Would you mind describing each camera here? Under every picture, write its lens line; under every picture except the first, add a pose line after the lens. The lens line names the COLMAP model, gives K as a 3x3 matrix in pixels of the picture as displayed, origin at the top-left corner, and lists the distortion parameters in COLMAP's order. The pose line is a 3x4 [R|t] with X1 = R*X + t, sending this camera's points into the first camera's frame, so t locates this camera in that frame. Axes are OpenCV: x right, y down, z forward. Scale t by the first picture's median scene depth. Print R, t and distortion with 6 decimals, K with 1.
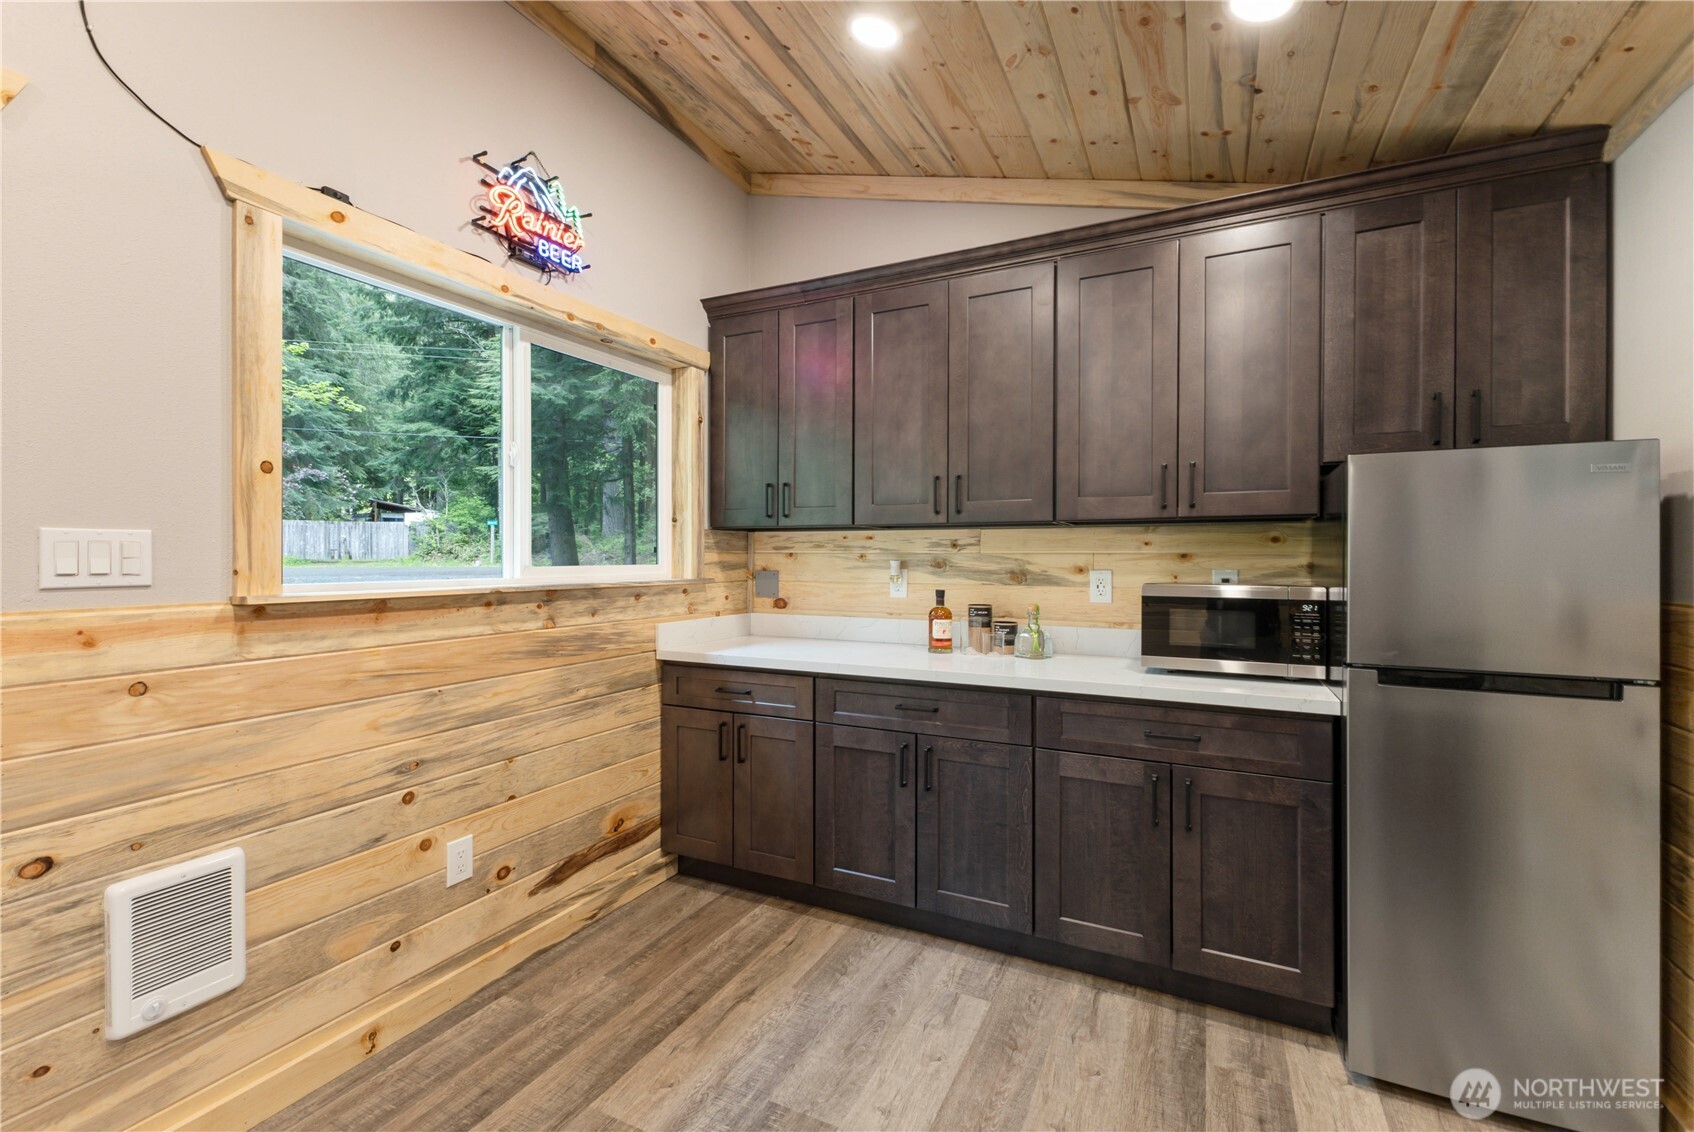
lens RADIAL K [[734.8, 0, 846.9], [0, 734.8, 563.8], [0, 0, 1]] dist [0.004348, -0.002350]
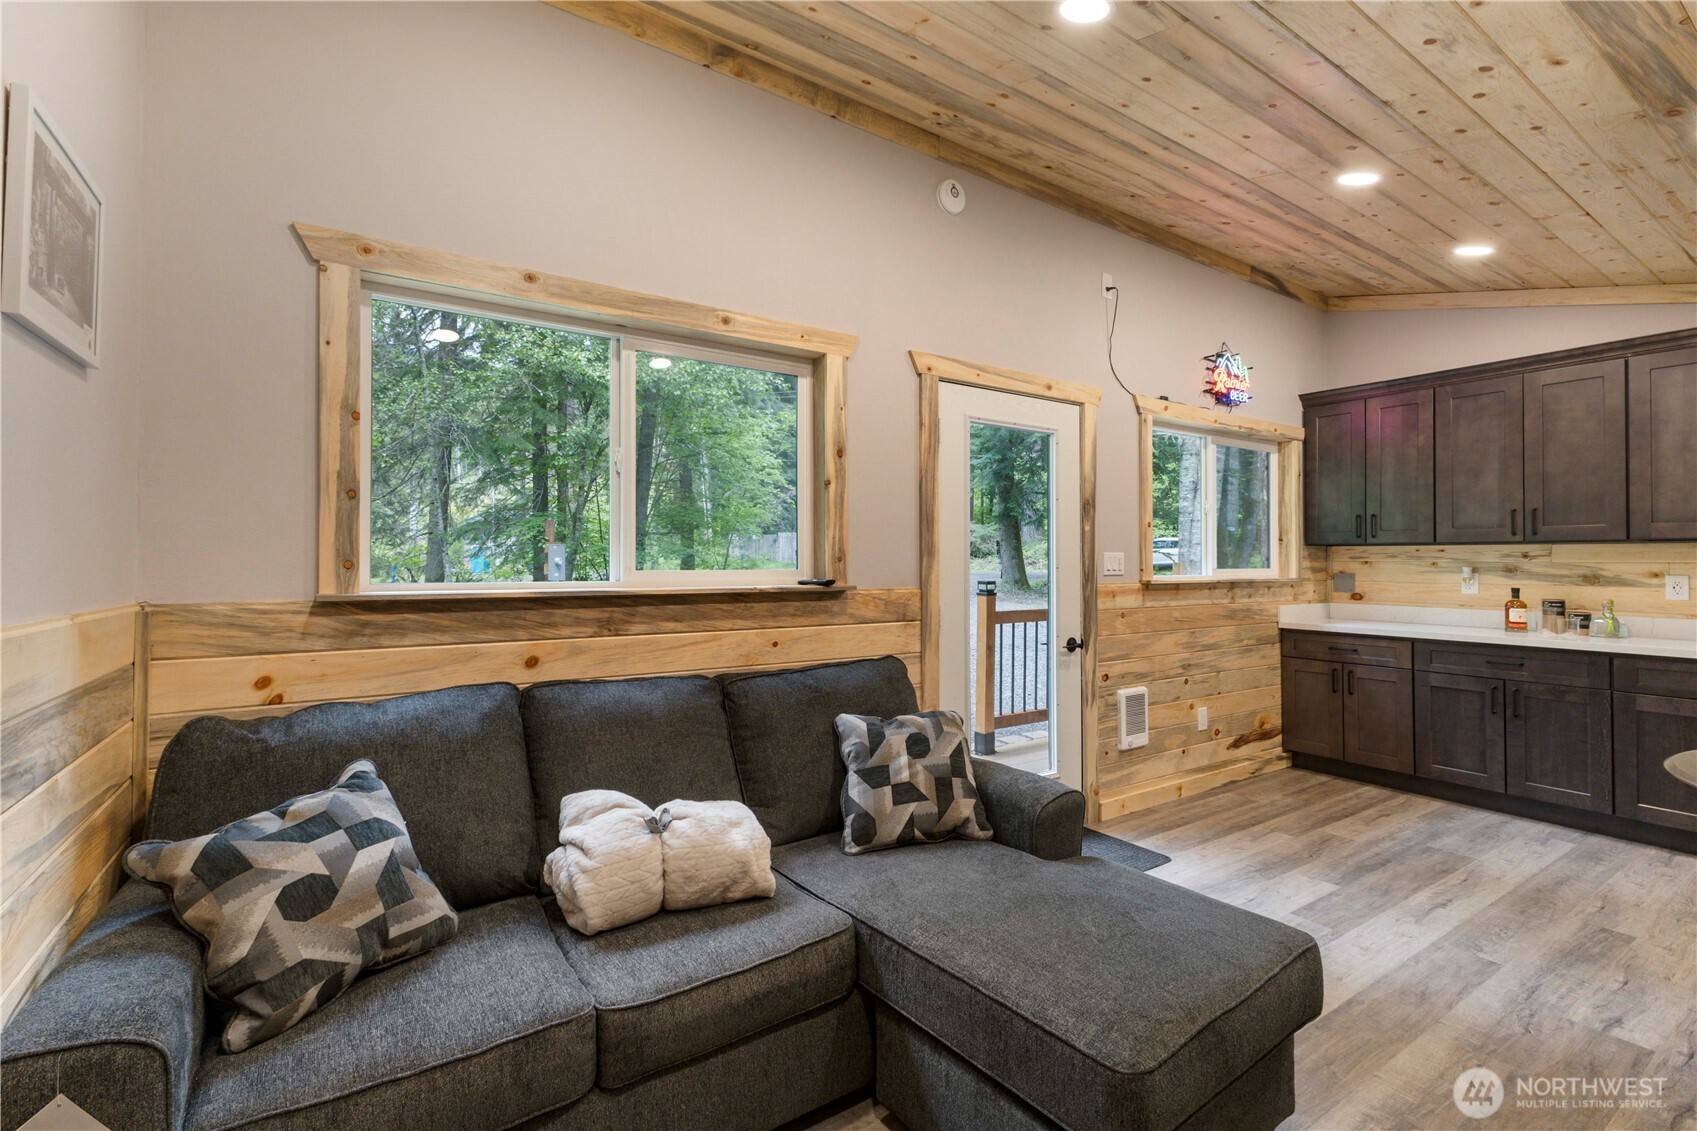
lens RADIAL K [[736.1, 0, 839.9], [0, 736.1, 551.6], [0, 0, 1]] dist [0.004348, -0.002350]
pose [[0.858308, -0.003992, -0.513119, -0.282380], [-0.008062, 0.999741, -0.021264, 0.006720], [0.513072, 0.022388, 0.858054, -0.962984]]
